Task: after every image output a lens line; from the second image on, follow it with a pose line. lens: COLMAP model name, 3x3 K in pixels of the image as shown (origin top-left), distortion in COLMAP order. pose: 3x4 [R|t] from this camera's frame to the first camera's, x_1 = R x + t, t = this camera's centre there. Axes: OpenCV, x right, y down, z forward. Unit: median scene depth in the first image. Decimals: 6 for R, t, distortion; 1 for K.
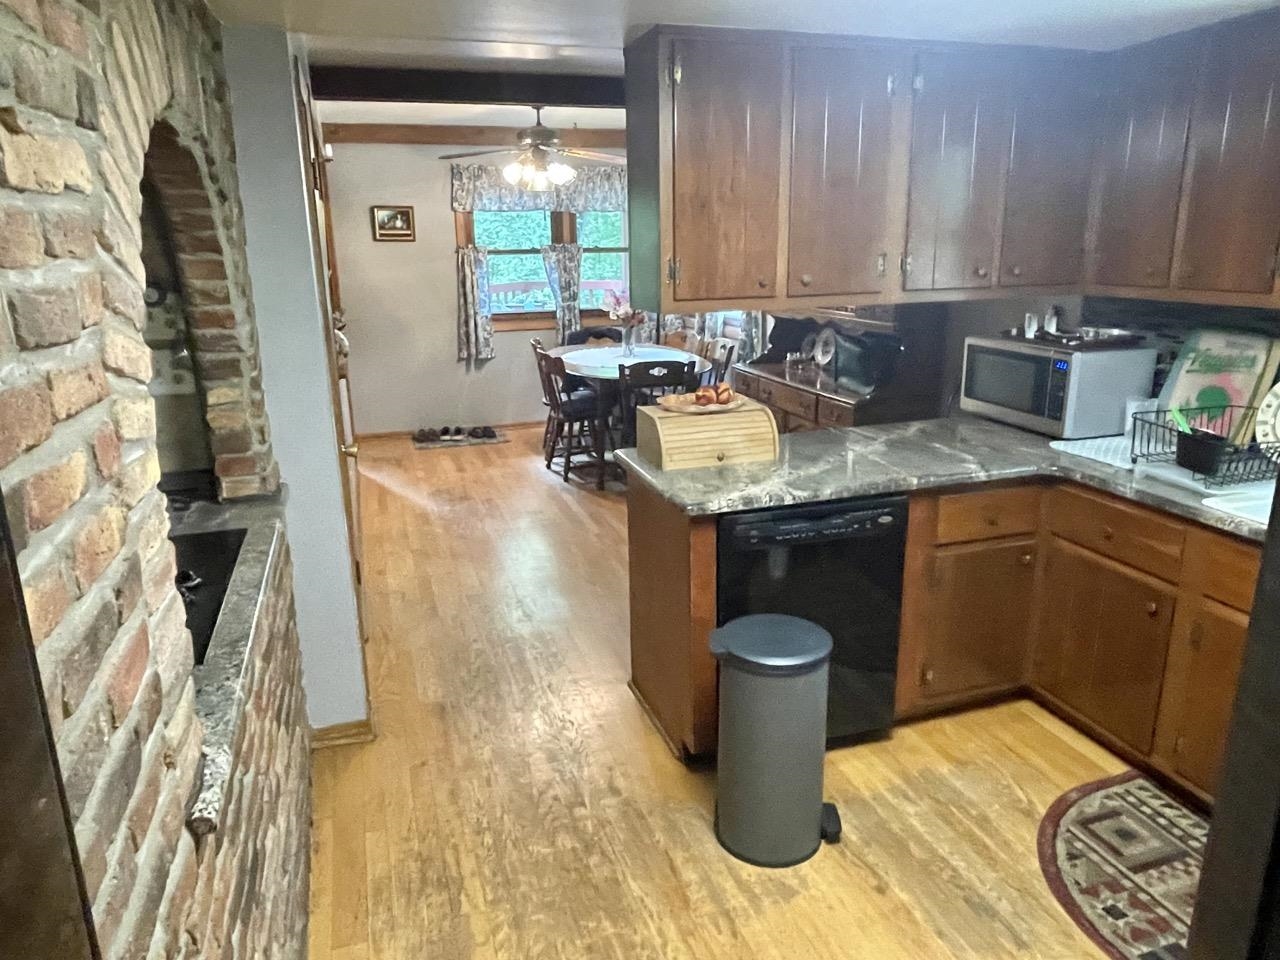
lens RADIAL K [[861.9, 0, 637.5], [0, 861.9, 476.3], [0, 0, 1]] dist [-0.005498, -0.010591]
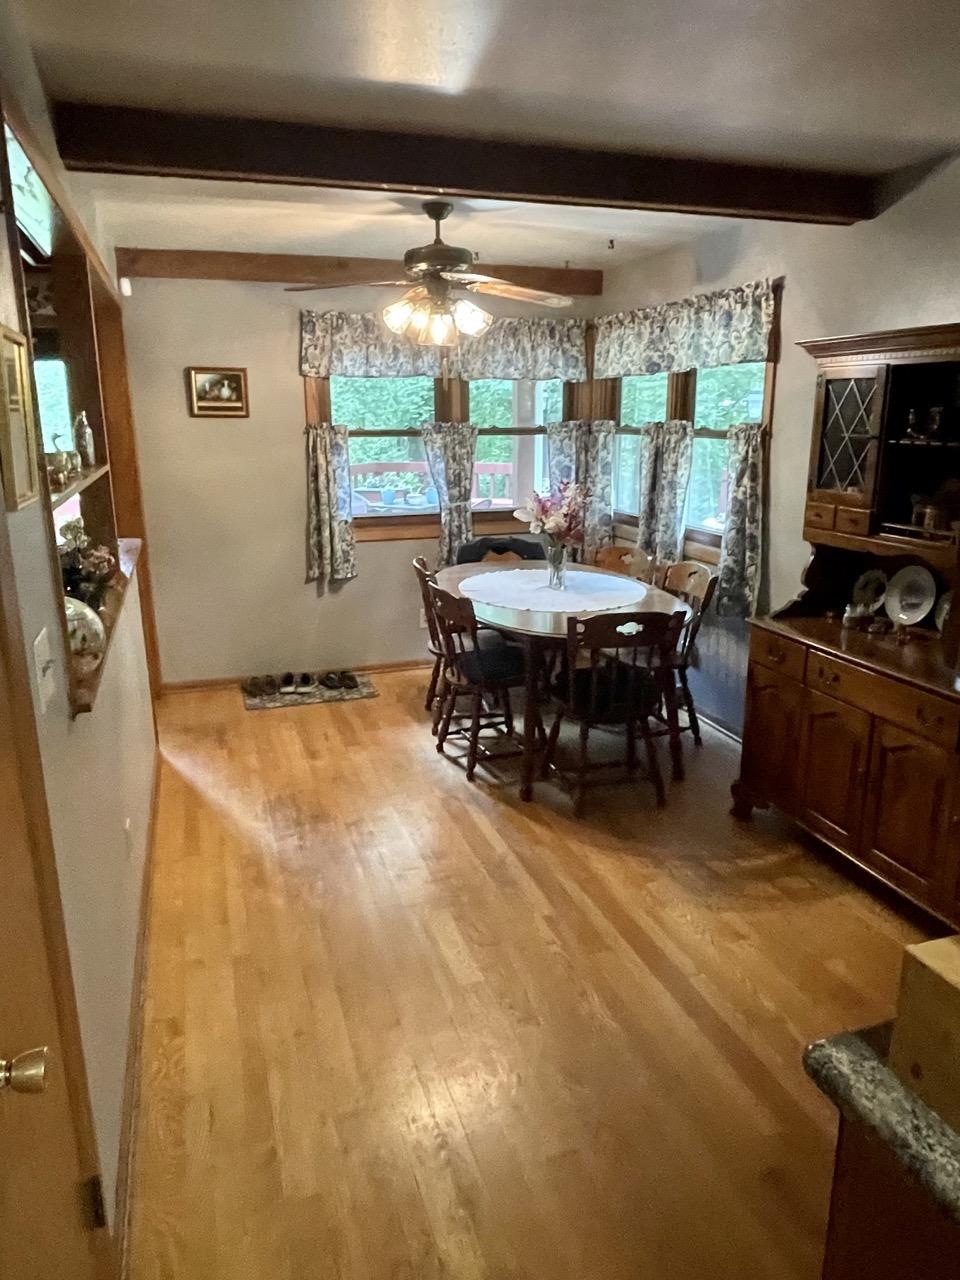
lens RADIAL K [[861.9, 0, 481.7], [0, 861.9, 639.7], [0, 0, 1]] dist [-0.005498, -0.010591]
pose [[0.999931, 0.007231, 0.009250, -0.069397], [-0.007121, 0.999904, -0.011921, -0.080946], [-0.009335, 0.011854, 0.999886, 0.284053]]
